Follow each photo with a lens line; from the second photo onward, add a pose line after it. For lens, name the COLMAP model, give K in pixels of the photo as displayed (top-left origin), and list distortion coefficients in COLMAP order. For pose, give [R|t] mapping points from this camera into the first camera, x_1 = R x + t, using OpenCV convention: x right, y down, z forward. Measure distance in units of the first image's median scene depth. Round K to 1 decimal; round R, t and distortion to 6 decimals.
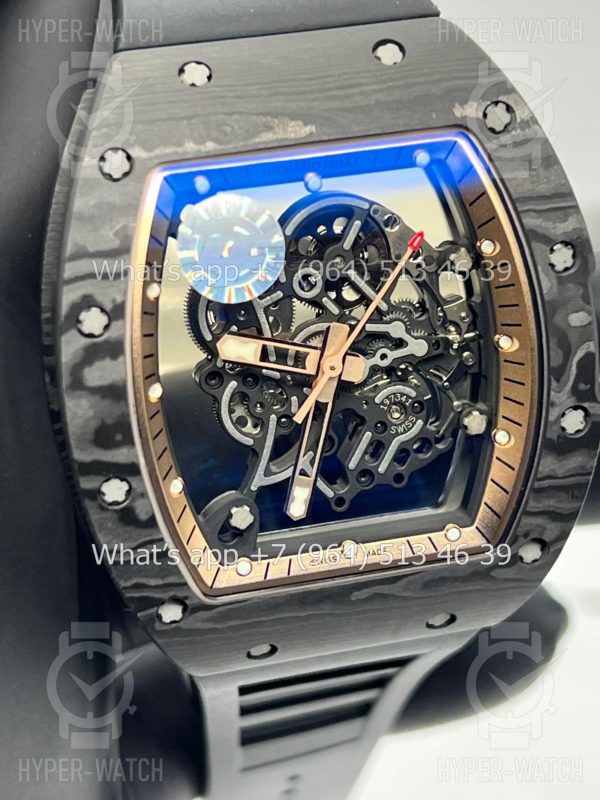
lens RADIAL K [[1882.2, 0, 300.0], [0, 1882.2, 400.0], [0, 0, 1]] dist [0.175387, -0.317817]
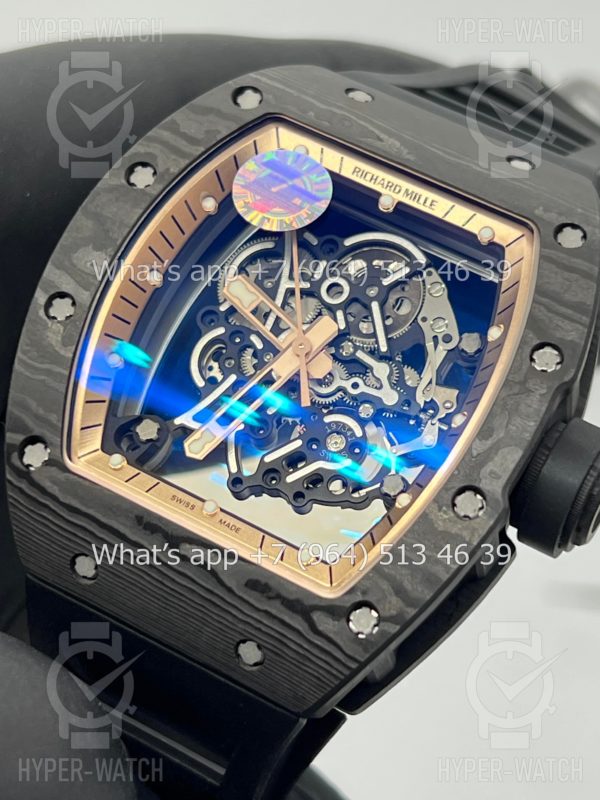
lens RADIAL K [[1882.2, 0, 300.0], [0, 1882.2, 400.0], [0, 0, 1]] dist [0.175387, -0.317817]
pose [[0.769060, 0.418527, -0.483095, 0.517586], [-0.613847, 0.694280, -0.375723, 0.383748], [0.178153, 0.585500, 0.790855, 0.203892]]
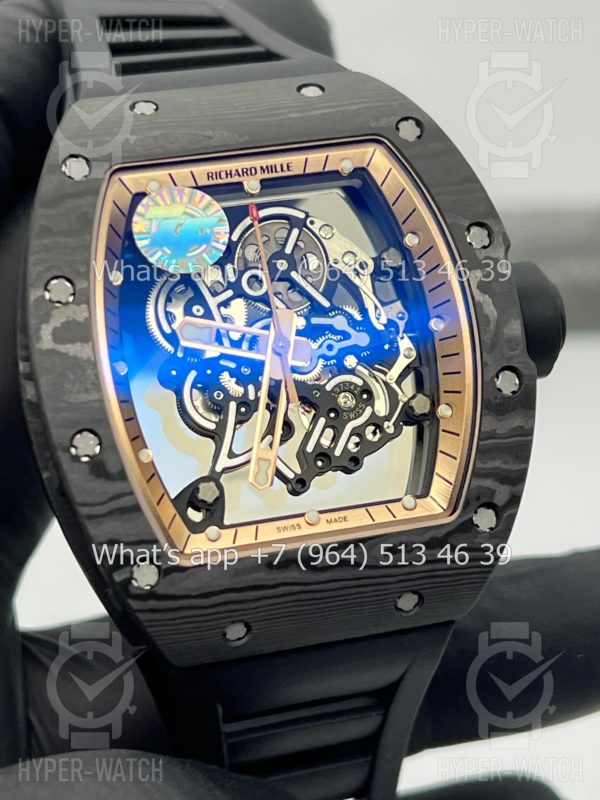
lens RADIAL K [[1882.2, 0, 300.0], [0, 1882.2, 400.0], [0, 0, 1]] dist [0.175387, -0.317817]
pose [[0.996928, -0.078306, 0.001313, 0.023460], [0.073335, 0.927496, -0.366568, 0.410511], [0.027487, 0.365539, 0.930390, -0.009306]]
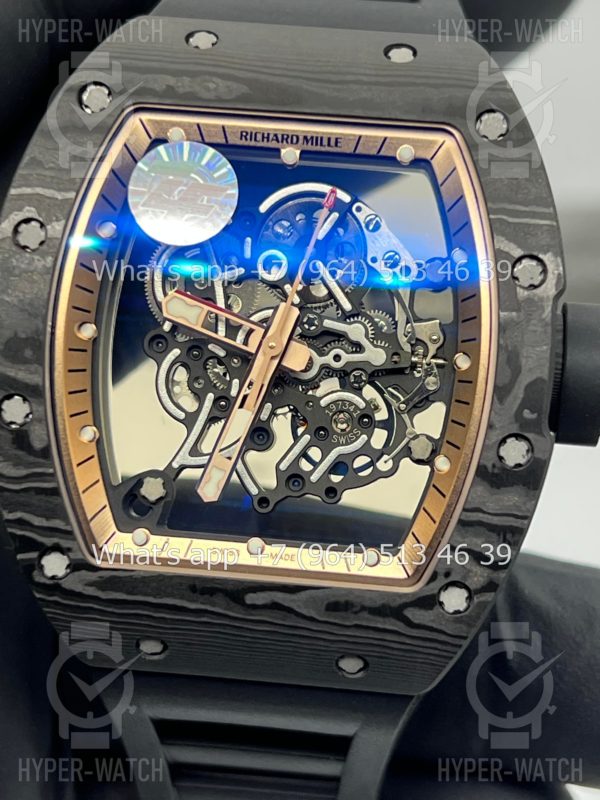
lens RADIAL K [[1882.2, 0, 300.0], [0, 1882.2, 400.0], [0, 0, 1]] dist [0.175387, -0.317817]
pose [[0.946652, 0.167906, -0.275058, 0.294527], [-0.234217, 0.944734, -0.229389, 0.221804], [0.221341, 0.281575, 0.933661, 0.116604]]
